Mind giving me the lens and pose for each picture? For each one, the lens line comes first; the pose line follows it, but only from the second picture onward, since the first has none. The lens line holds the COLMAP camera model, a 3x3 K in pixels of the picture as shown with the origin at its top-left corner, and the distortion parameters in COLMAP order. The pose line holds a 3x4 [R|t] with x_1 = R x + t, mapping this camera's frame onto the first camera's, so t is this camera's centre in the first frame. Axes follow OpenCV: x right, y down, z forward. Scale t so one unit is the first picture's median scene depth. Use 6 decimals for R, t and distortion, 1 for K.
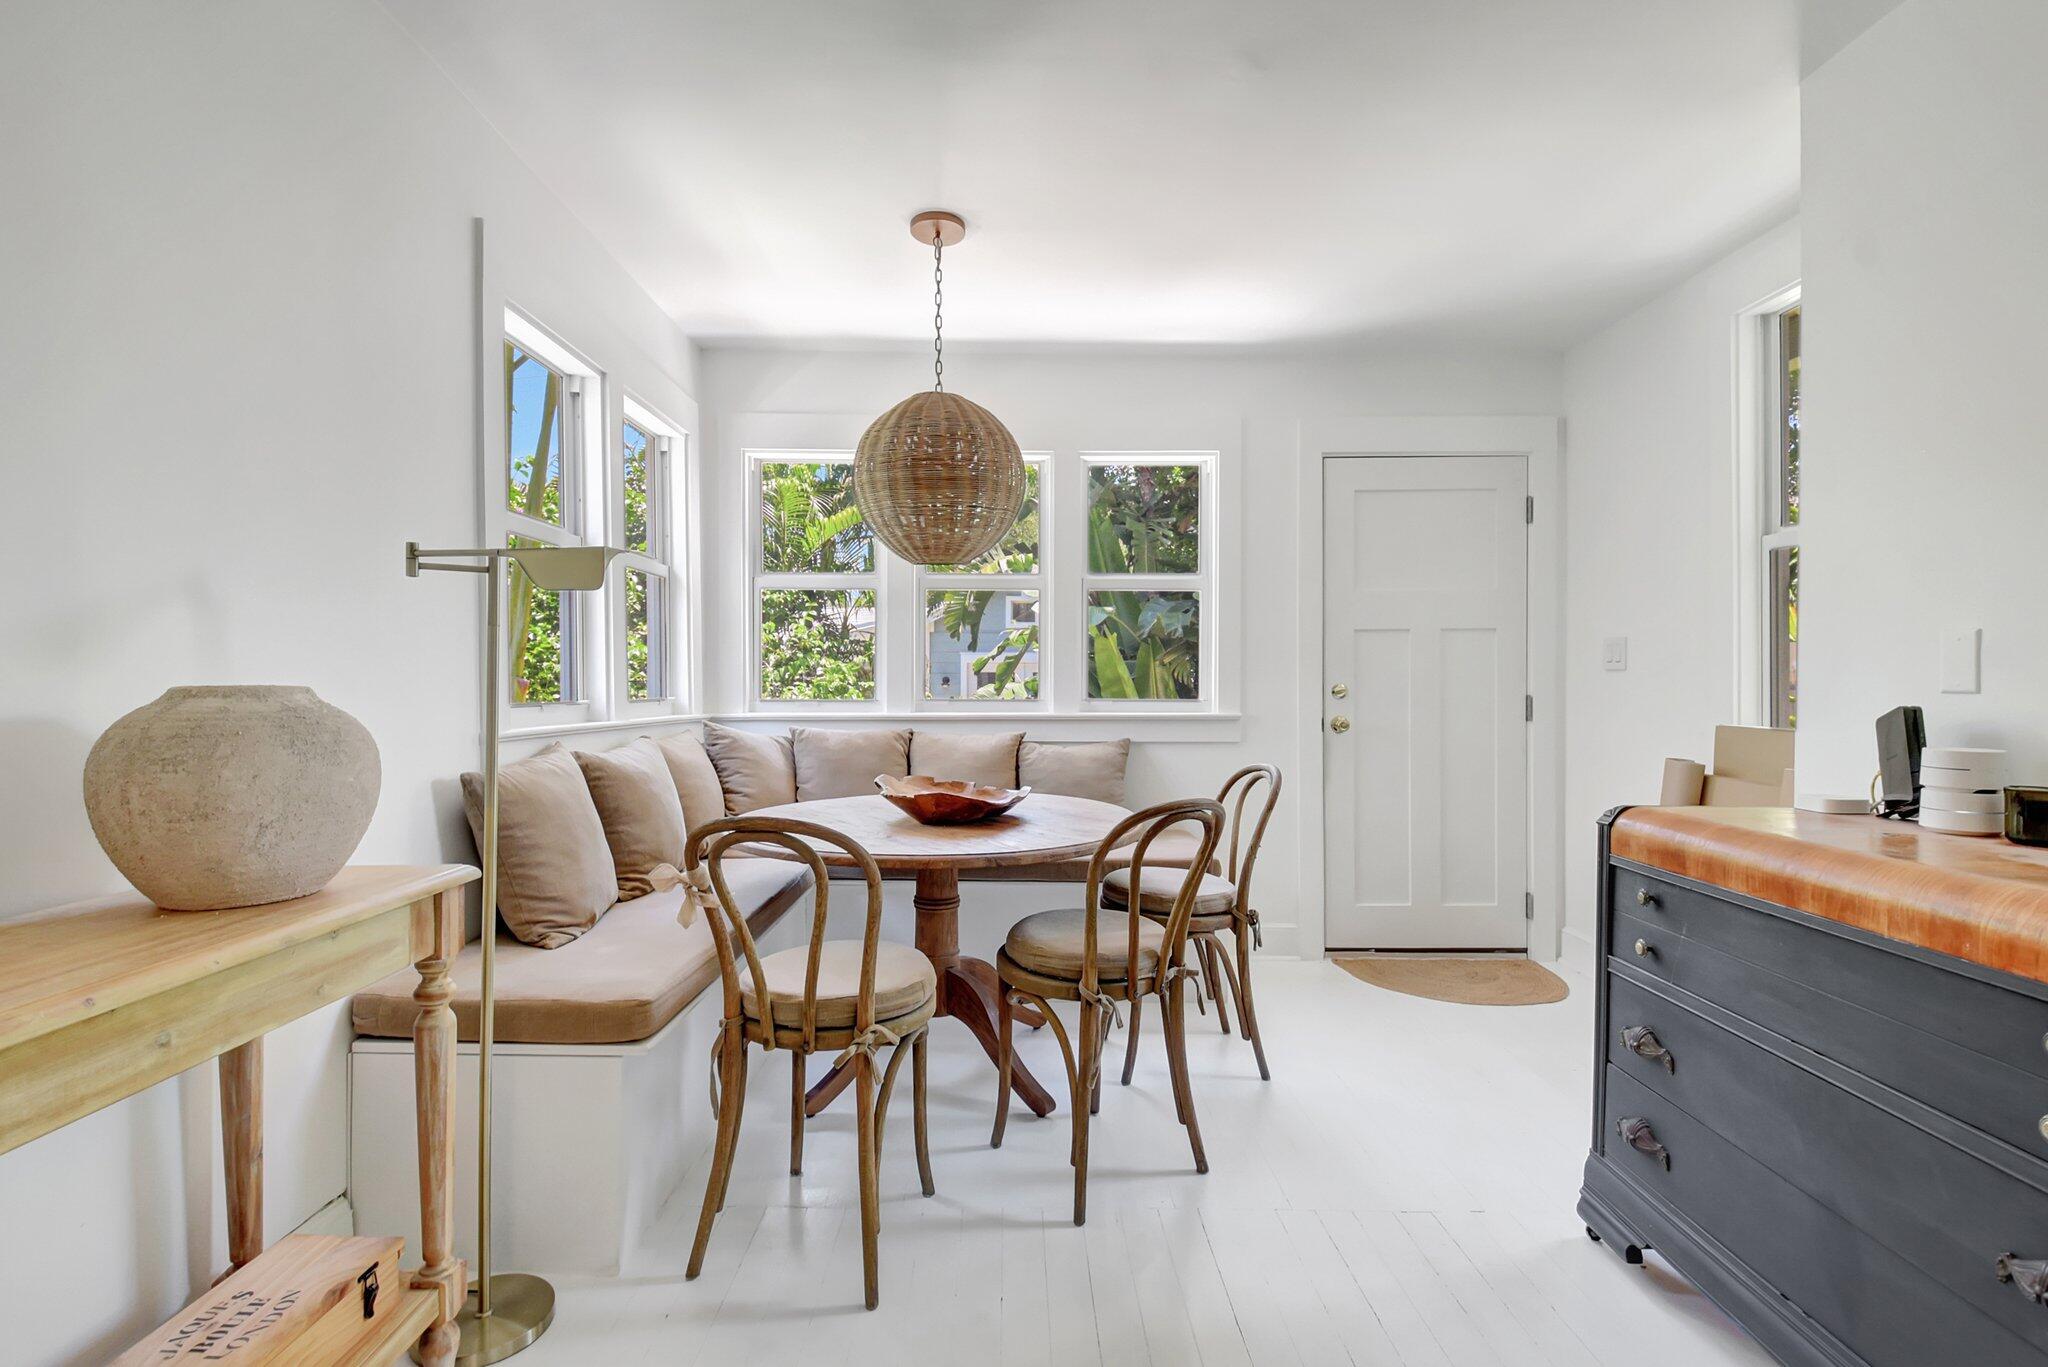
lens RADIAL K [[917.6, 0, 1006.8], [0, 917.6, 697.0], [0, 0, 1]] dist [0.011663, -0.005237]
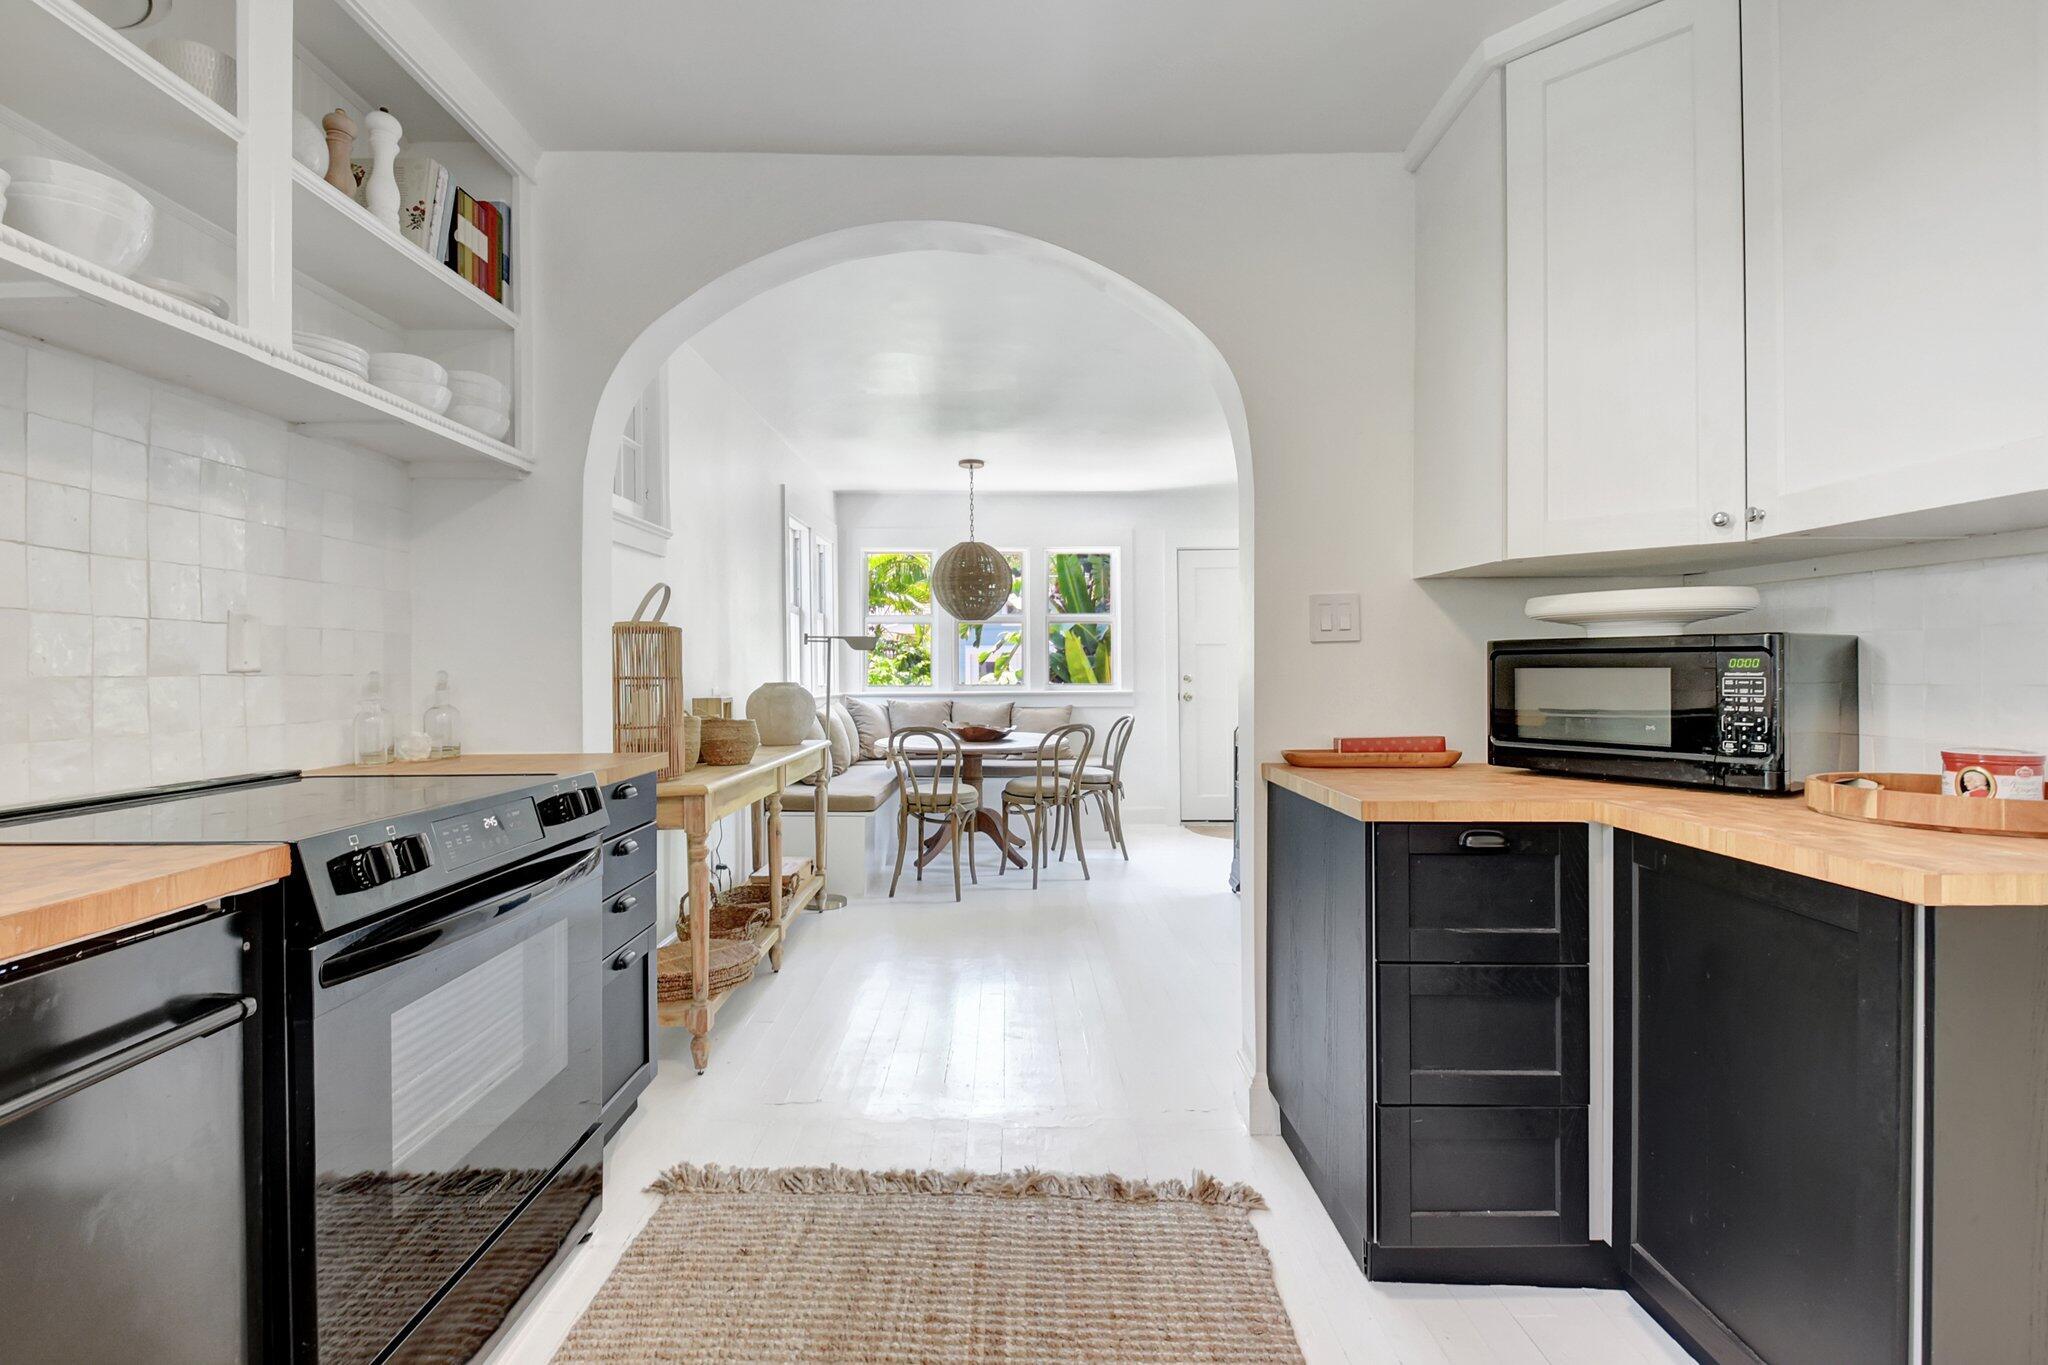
lens RADIAL K [[917.6, 0, 1022.4], [0, 917.6, 681.5], [0, 0, 1]] dist [0.011663, -0.005237]
pose [[0.999720, -0.005511, 0.023007, -0.008480], [0.005498, 0.999985, 0.000618, -0.005552], [-0.023010, -0.000491, 0.999735, -1.154889]]
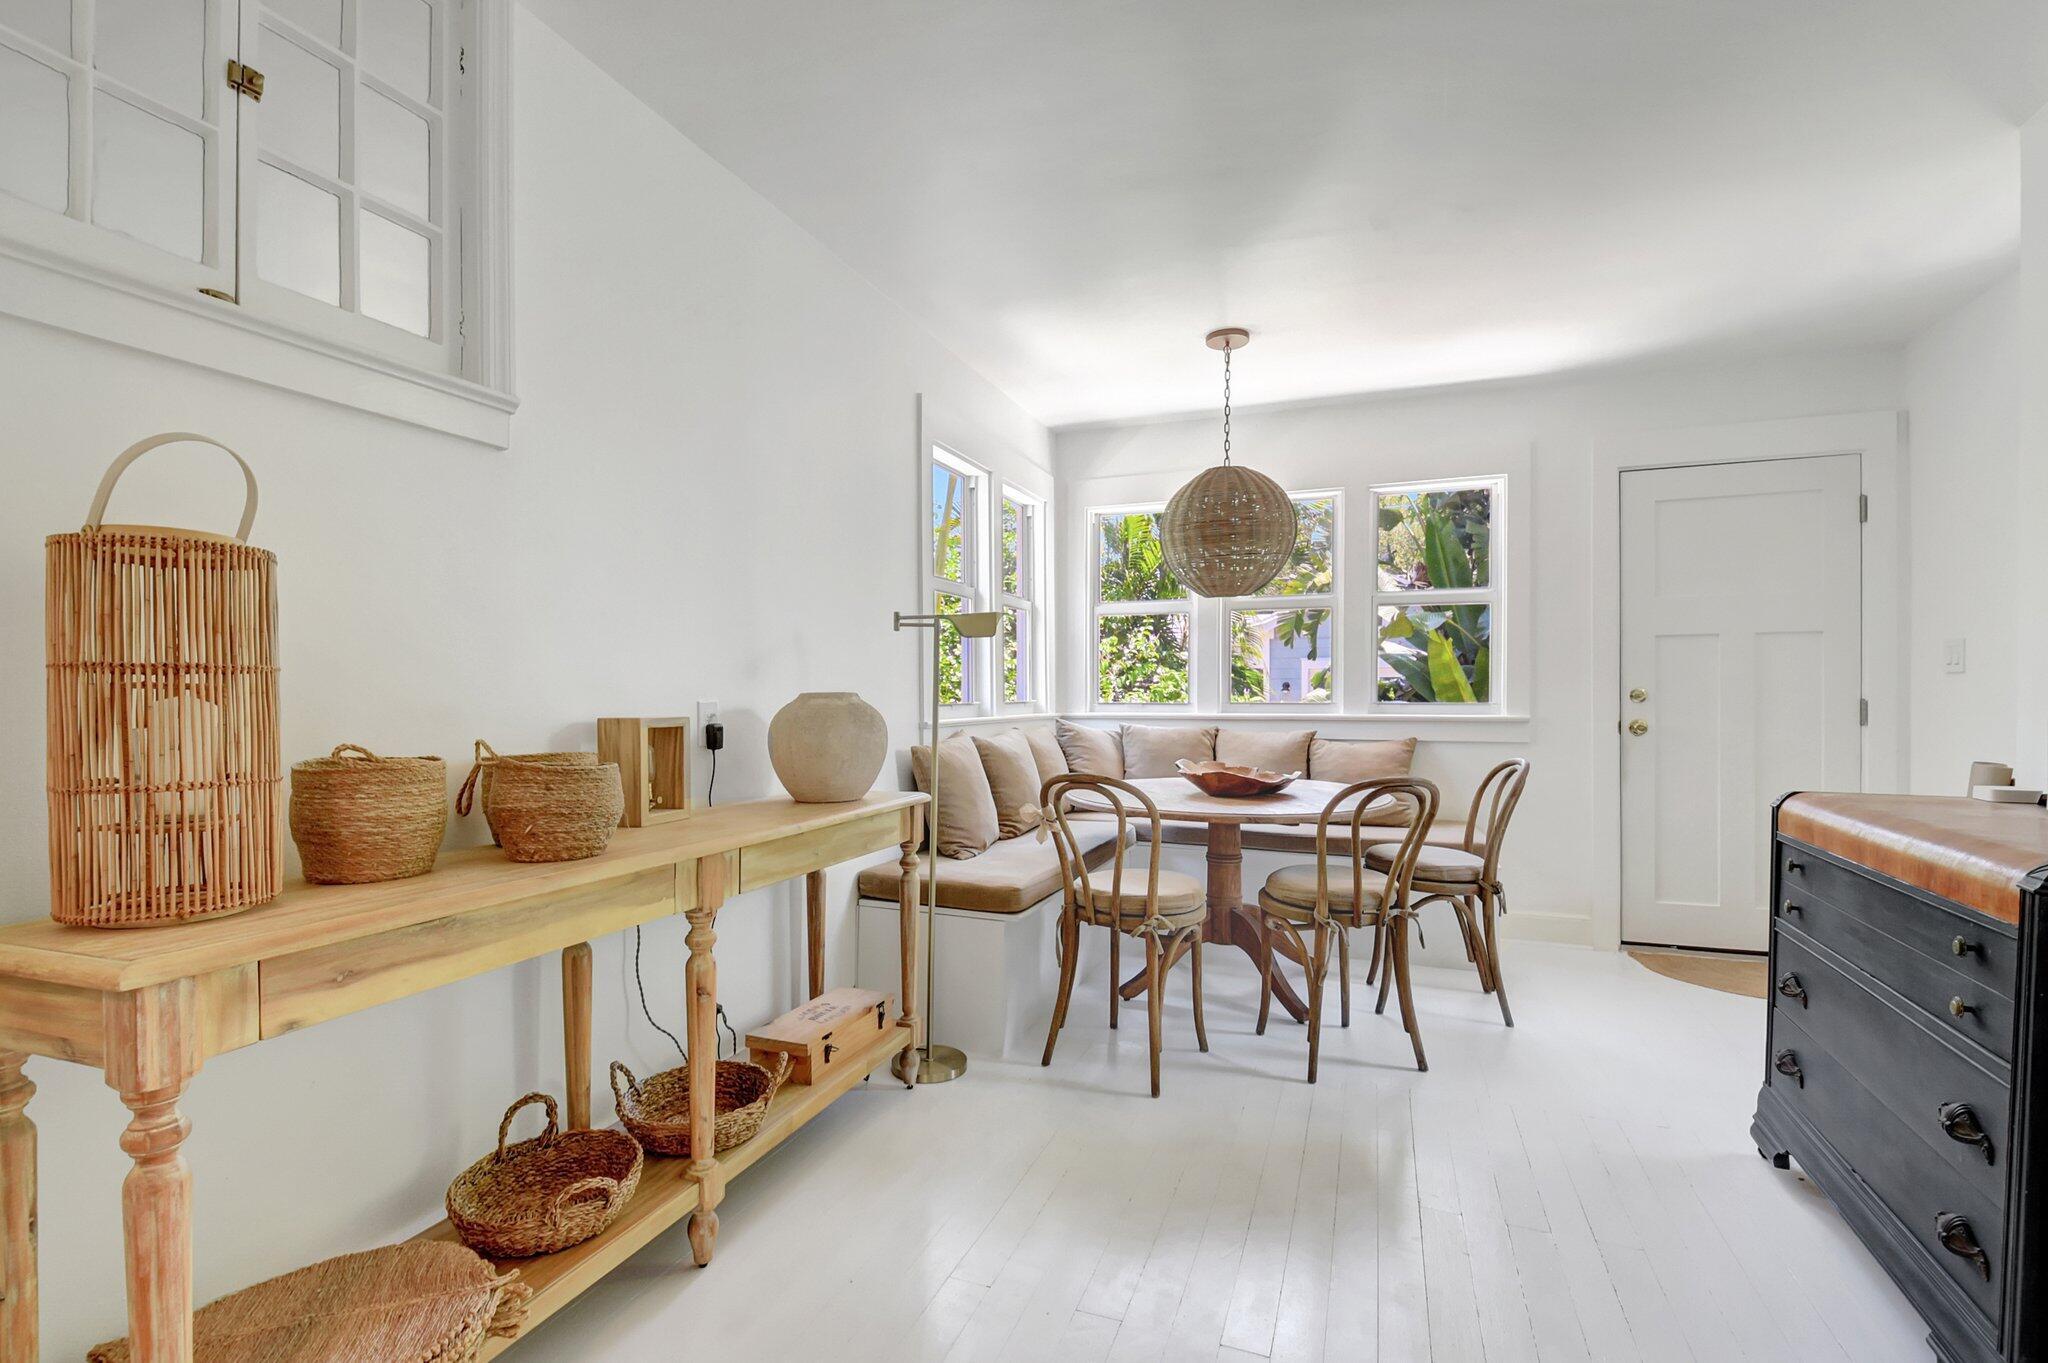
lens RADIAL K [[917.6, 0, 1010.9], [0, 917.6, 707.1], [0, 0, 1]] dist [0.011663, -0.005237]
pose [[0.929612, 0.003620, -0.368523, 0.124296], [-0.001782, 0.999984, 0.005329, 0.003972], [0.368537, -0.004298, 0.929603, -0.328096]]
